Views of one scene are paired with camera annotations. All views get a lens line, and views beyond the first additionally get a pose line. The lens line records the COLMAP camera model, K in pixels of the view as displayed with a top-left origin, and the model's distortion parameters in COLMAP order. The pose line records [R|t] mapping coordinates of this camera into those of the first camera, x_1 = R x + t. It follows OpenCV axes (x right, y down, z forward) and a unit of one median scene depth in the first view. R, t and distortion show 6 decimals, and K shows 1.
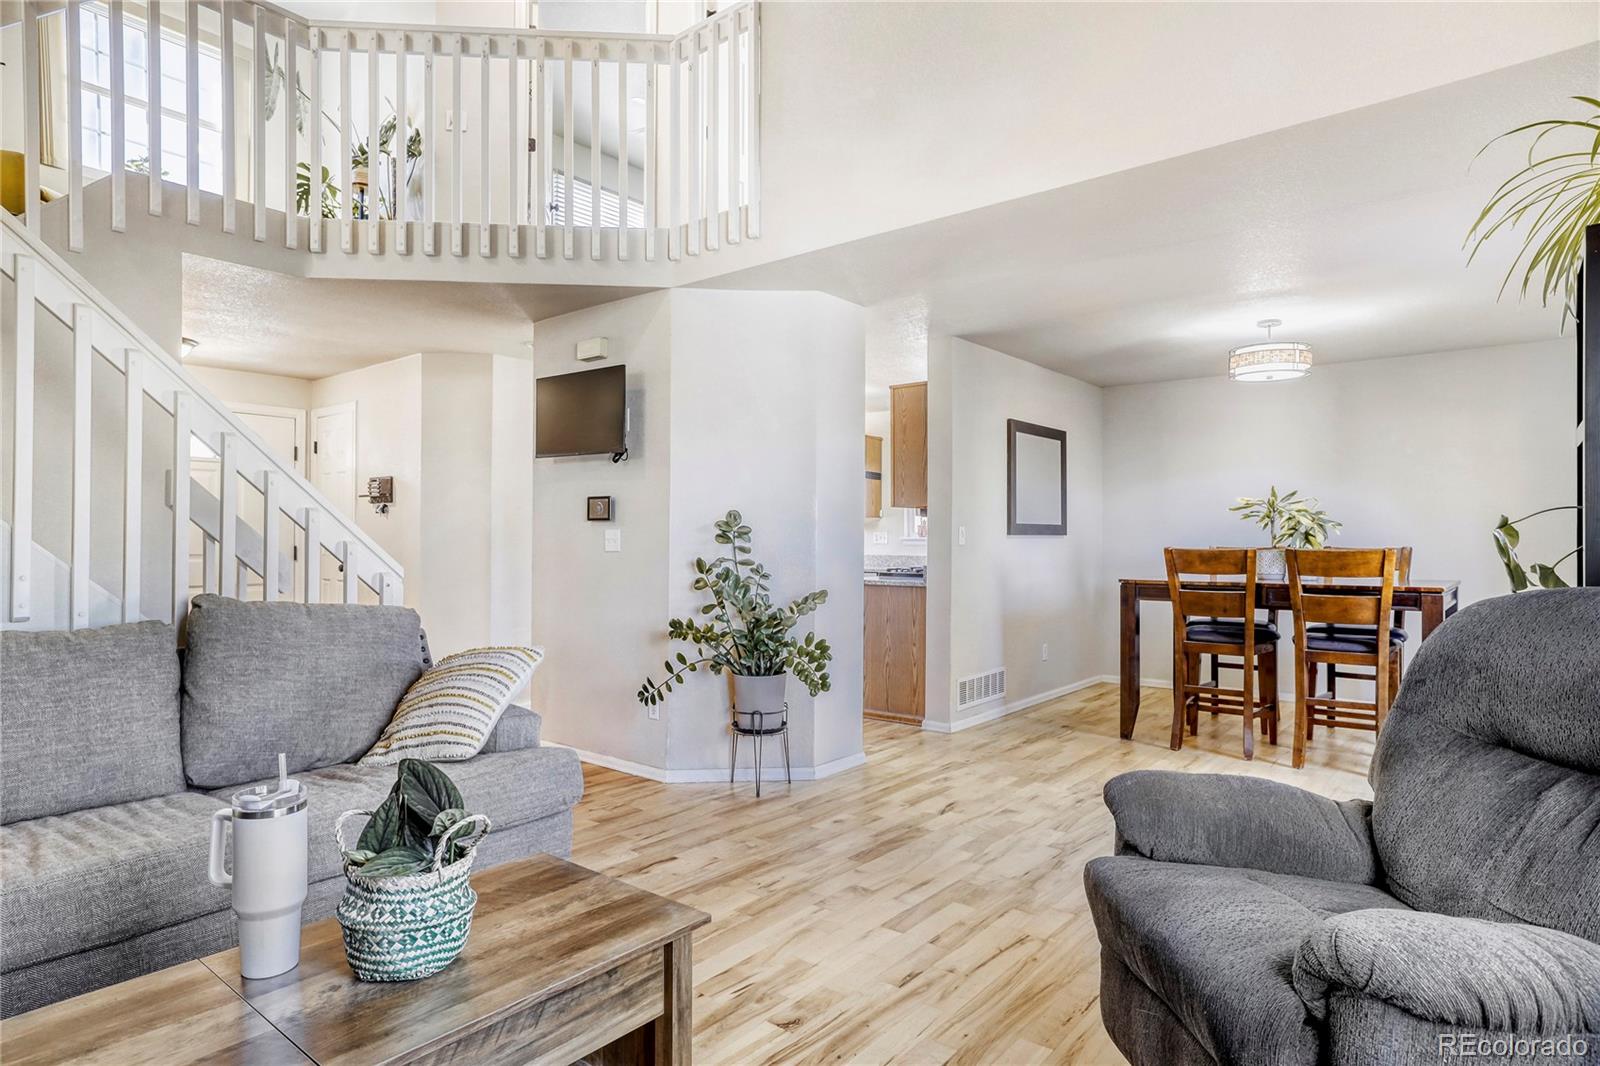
lens RADIAL K [[901.8, 0, 799.5], [0, 901.8, 530.9], [0, 0, 1]] dist [-0.044042, 0.046966]
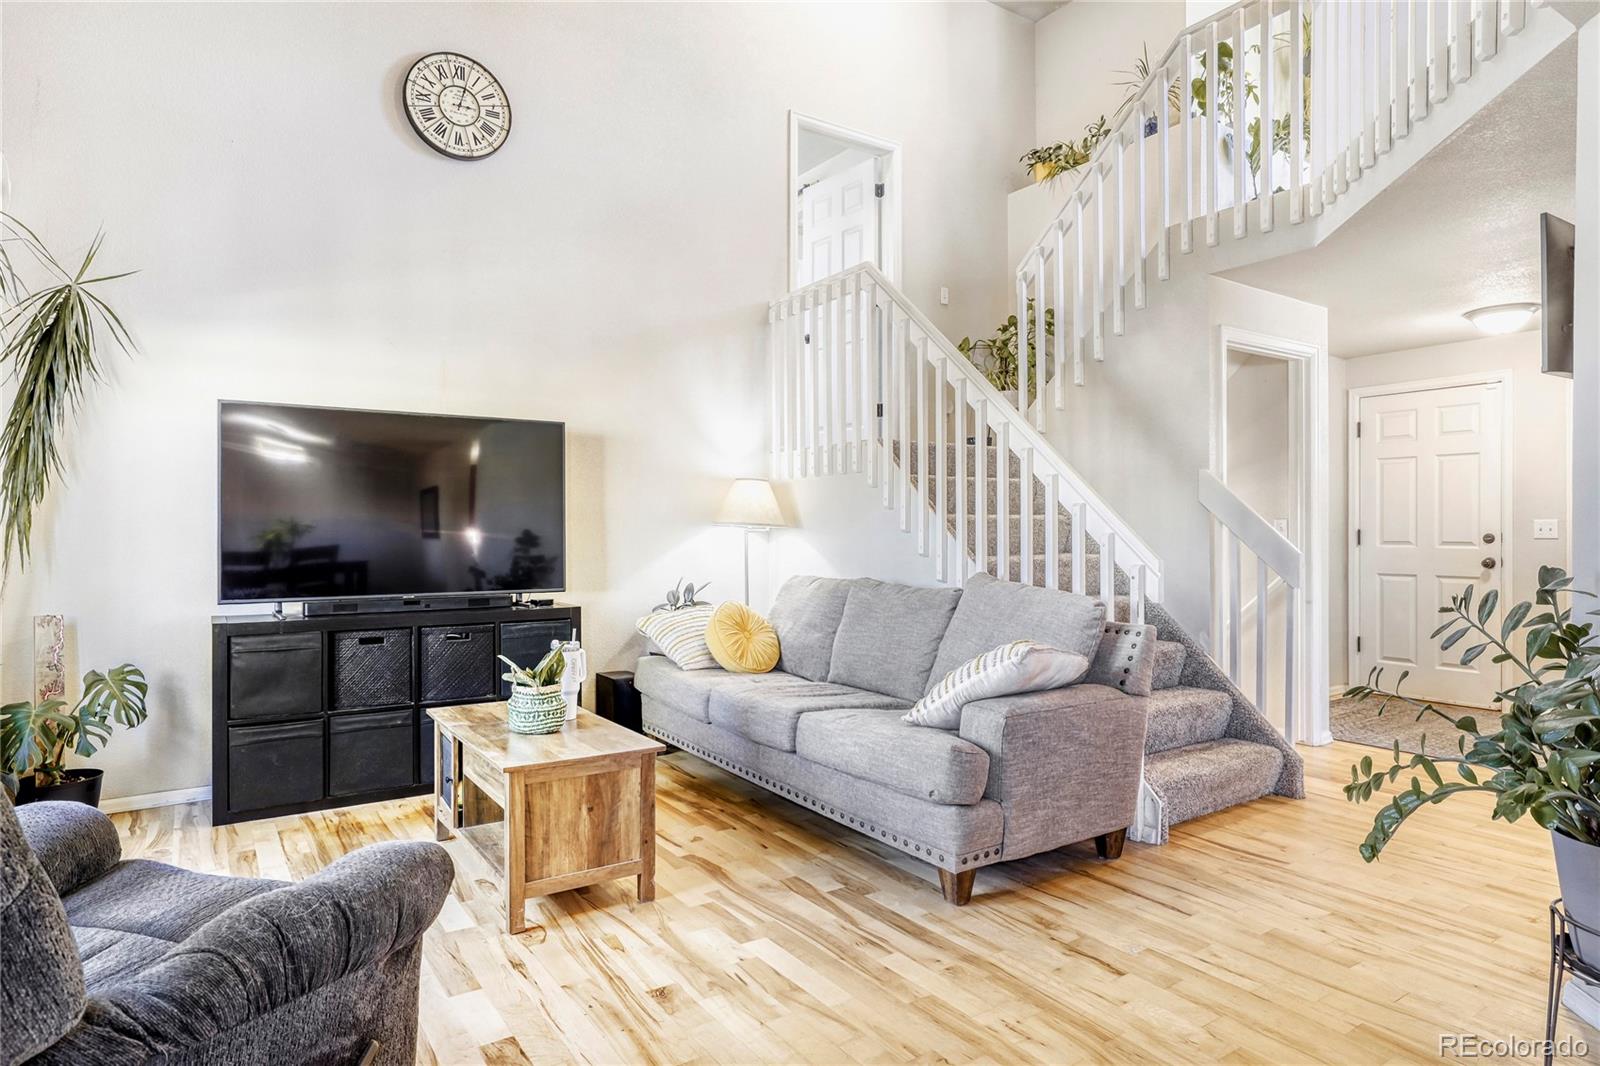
lens RADIAL K [[901.8, 0, 799.5], [0, 901.8, 530.9], [0, 0, 1]] dist [-0.044042, 0.046966]
pose [[-0.281908, 0.000473, -0.959441, 0.667396], [0.007677, 0.999969, -0.001762, 0.005498], [0.959411, -0.007863, -0.281903, 1.017131]]
